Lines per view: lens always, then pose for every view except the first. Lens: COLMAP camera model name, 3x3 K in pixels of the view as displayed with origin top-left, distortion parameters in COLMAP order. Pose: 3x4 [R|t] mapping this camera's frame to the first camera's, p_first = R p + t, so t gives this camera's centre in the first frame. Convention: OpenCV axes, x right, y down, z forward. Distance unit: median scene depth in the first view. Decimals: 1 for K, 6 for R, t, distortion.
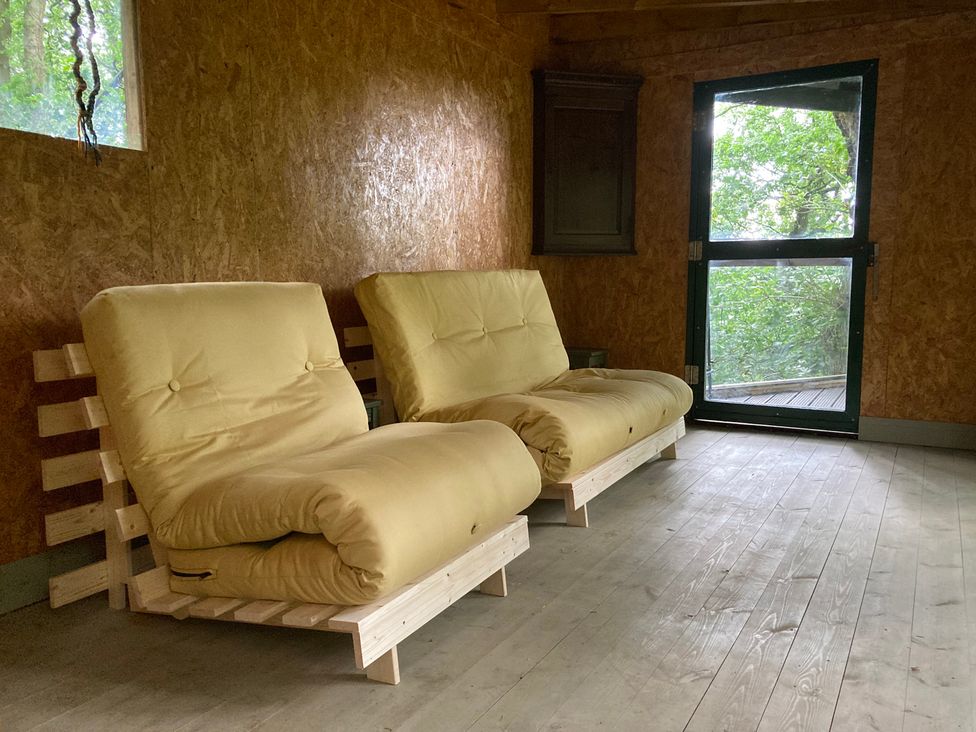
lens RADIAL K [[787.4, 0, 497.3], [0, 787.4, 369.7], [0, 0, 1]] dist [0.014065, 0.001410]
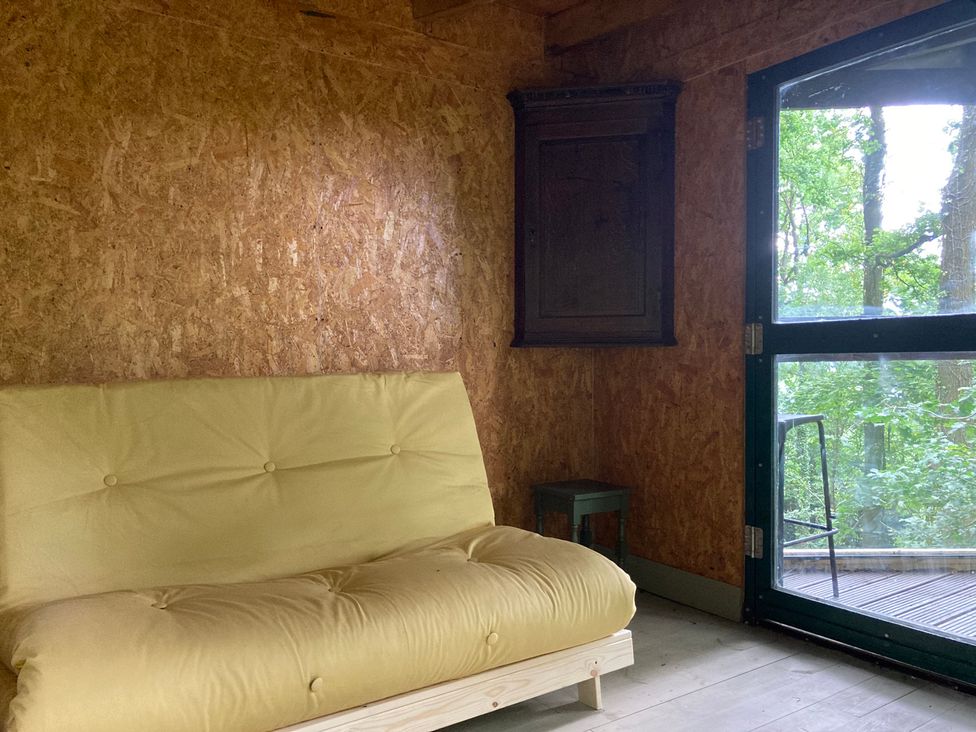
lens RADIAL K [[787.4, 0, 481.5], [0, 787.4, 374.4], [0, 0, 1]] dist [0.014065, 0.001410]
pose [[0.900148, 0.007473, -0.435520, 0.346725], [-0.049199, 0.995199, -0.084610, -0.064265], [0.432796, 0.097589, 0.896194, 0.379683]]
